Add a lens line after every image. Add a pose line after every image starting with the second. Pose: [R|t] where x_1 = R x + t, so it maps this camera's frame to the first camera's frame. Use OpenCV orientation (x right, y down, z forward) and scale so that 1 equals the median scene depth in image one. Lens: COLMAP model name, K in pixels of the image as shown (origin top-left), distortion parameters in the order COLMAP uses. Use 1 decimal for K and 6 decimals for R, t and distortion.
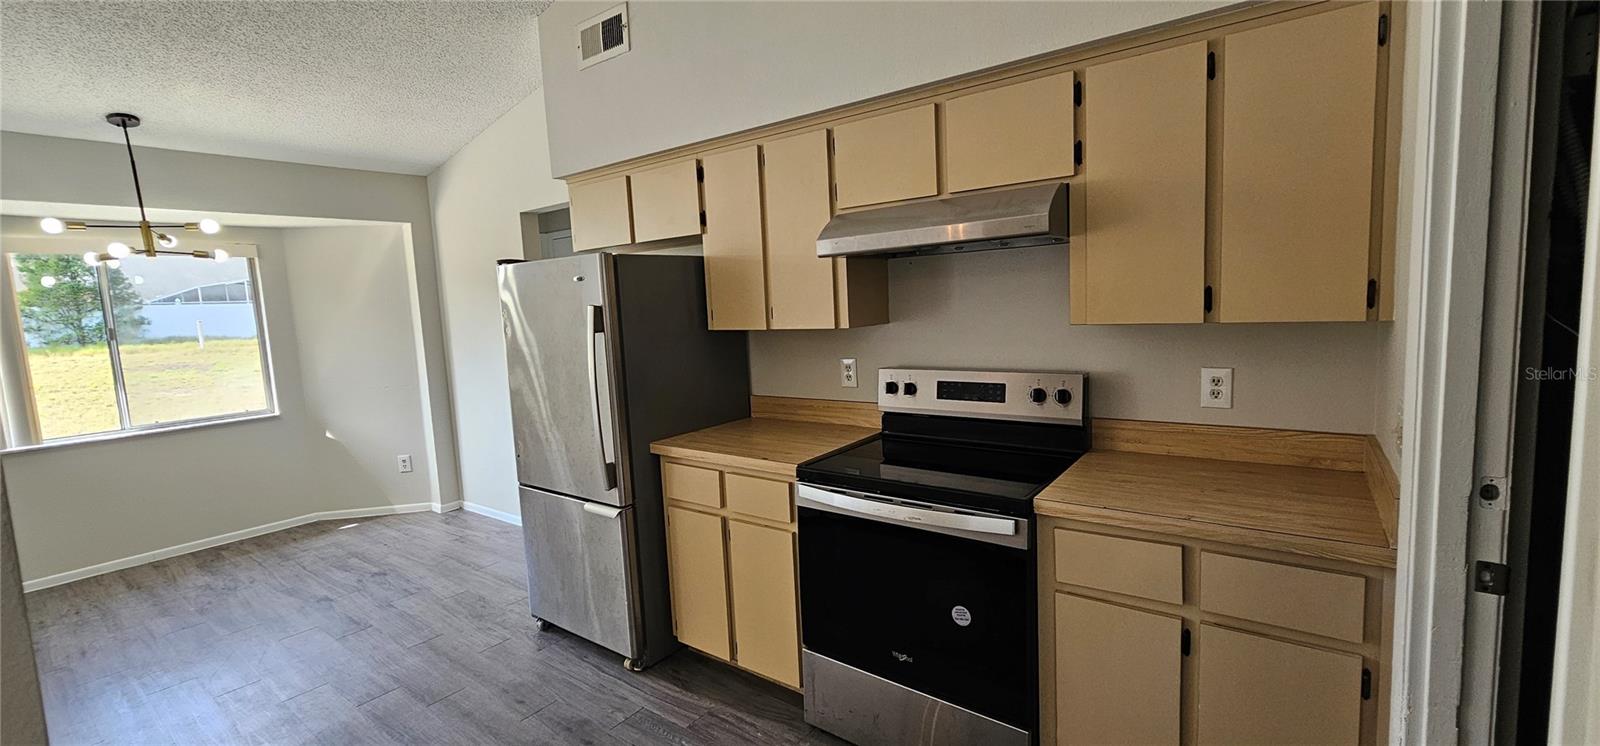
lens RADIAL K [[651.2, 0, 793.9], [0, 651.2, 366.6], [0, 0, 1]] dist [-0.000307, 0.000364]
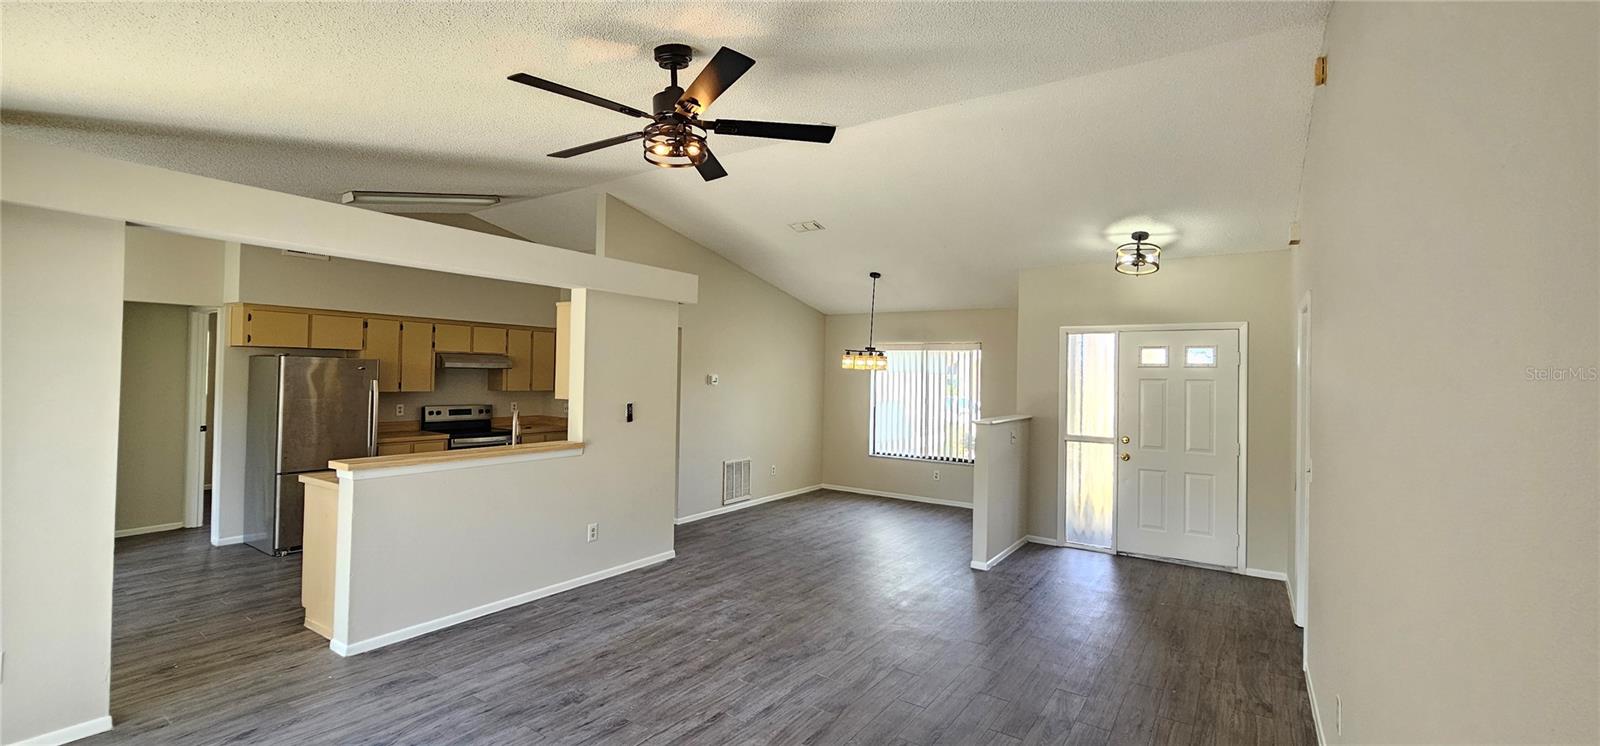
lens RADIAL K [[651.2, 0, 793.9], [0, 651.2, 366.6], [0, 0, 1]] dist [-0.000307, 0.000364]
pose [[-0.043422, 0.057668, 0.997391, -2.661848], [0.082377, 0.995140, -0.053951, 0.109953], [-0.995655, 0.079820, -0.047961, -0.427643]]
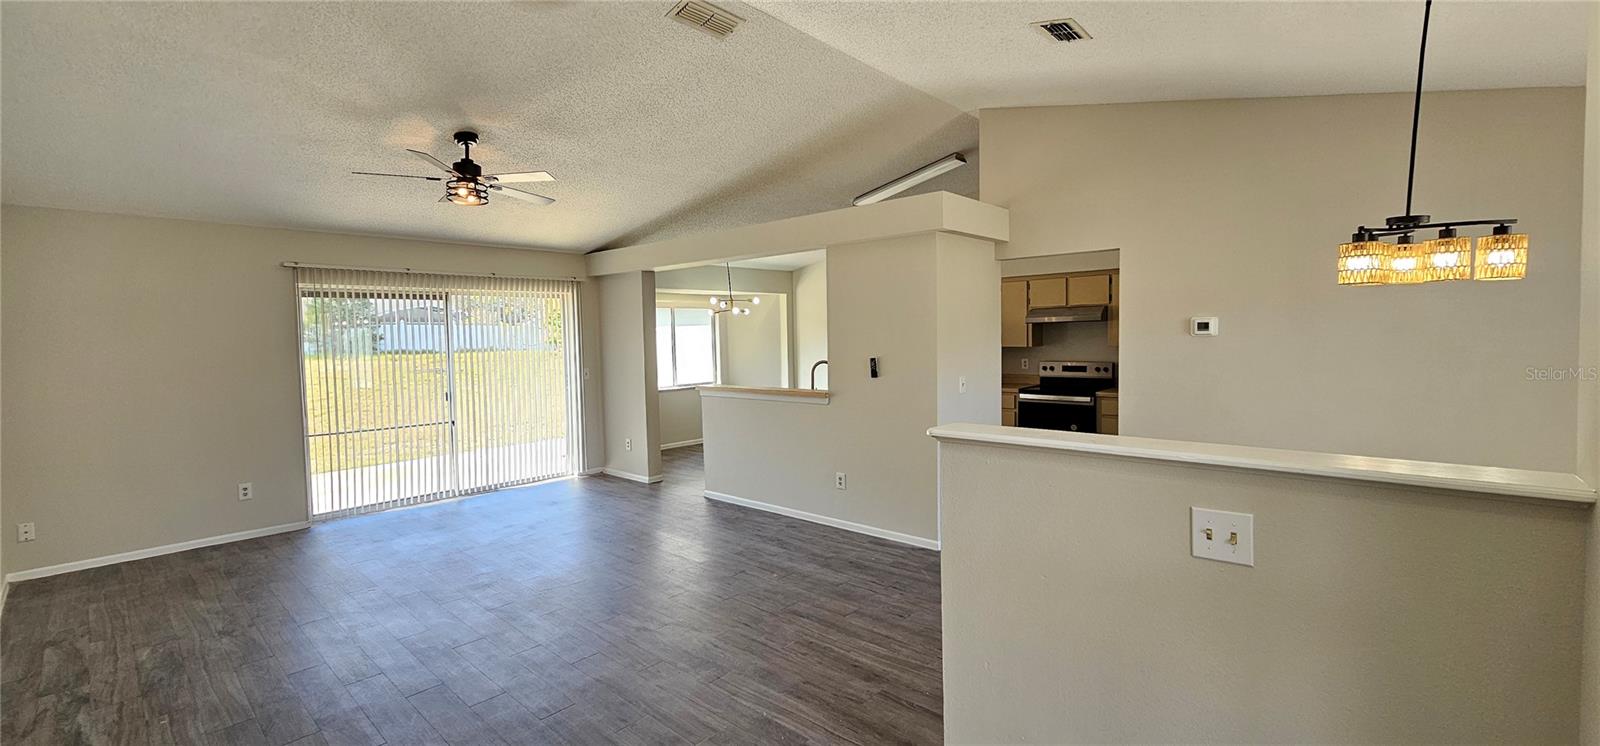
lens RADIAL K [[651.2, 0, 793.9], [0, 651.2, 366.6], [0, 0, 1]] dist [-0.000307, 0.000364]
pose [[0.996086, 0.030865, -0.082827, -0.693133], [-0.034923, 0.998236, -0.048010, 0.196116], [0.081199, 0.050715, 0.995407, -1.888916]]
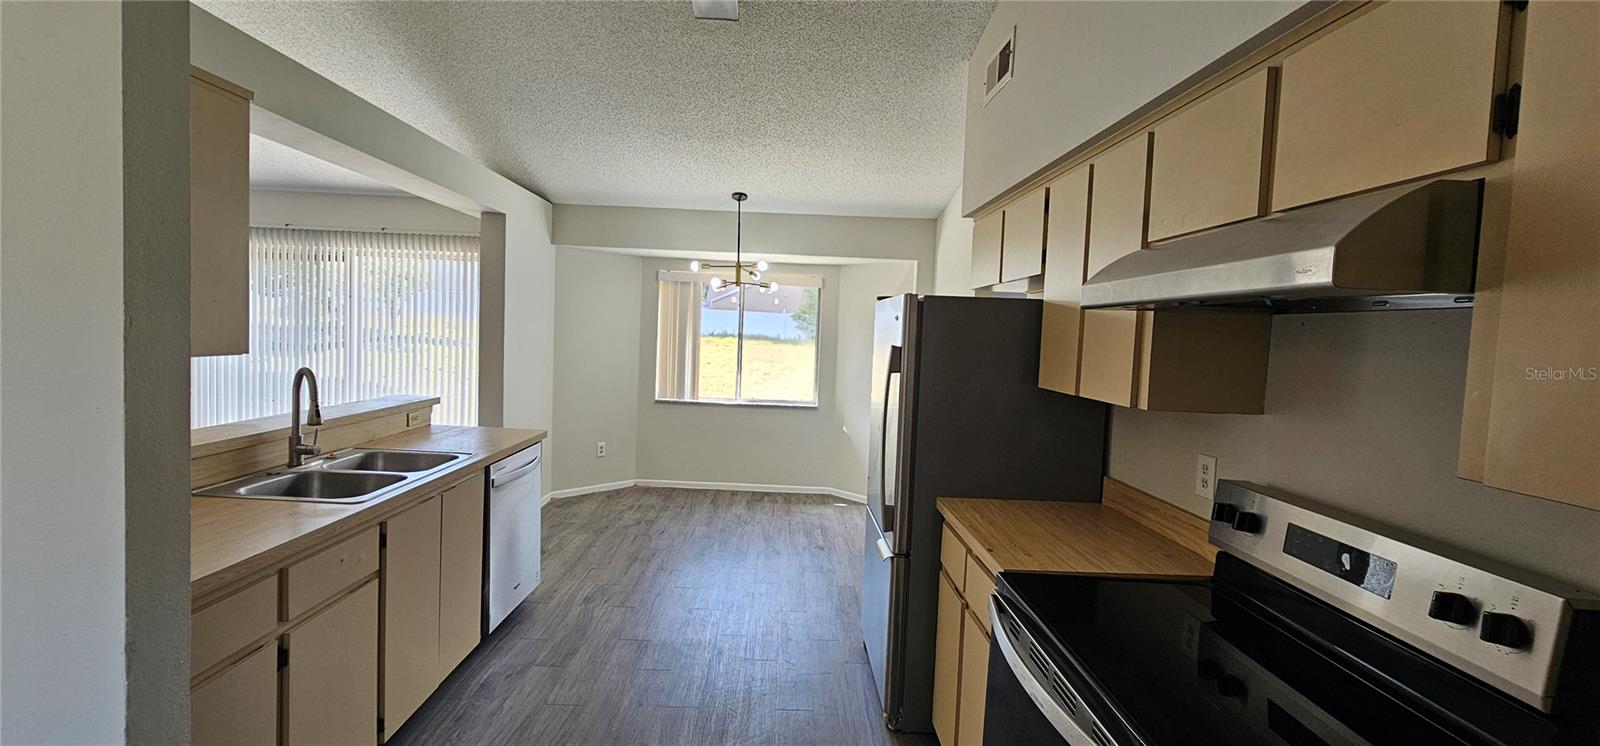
lens RADIAL K [[656.8, 0, 793.5], [0, 656.8, 362.1], [0, 0, 1]] dist [0.001231, 0.000288]
pose [[0.611192, 0.110393, -0.783746, 0.372892], [-0.150360, 0.988387, 0.021962, -0.063315], [0.777069, 0.104421, 0.620693, 0.242752]]
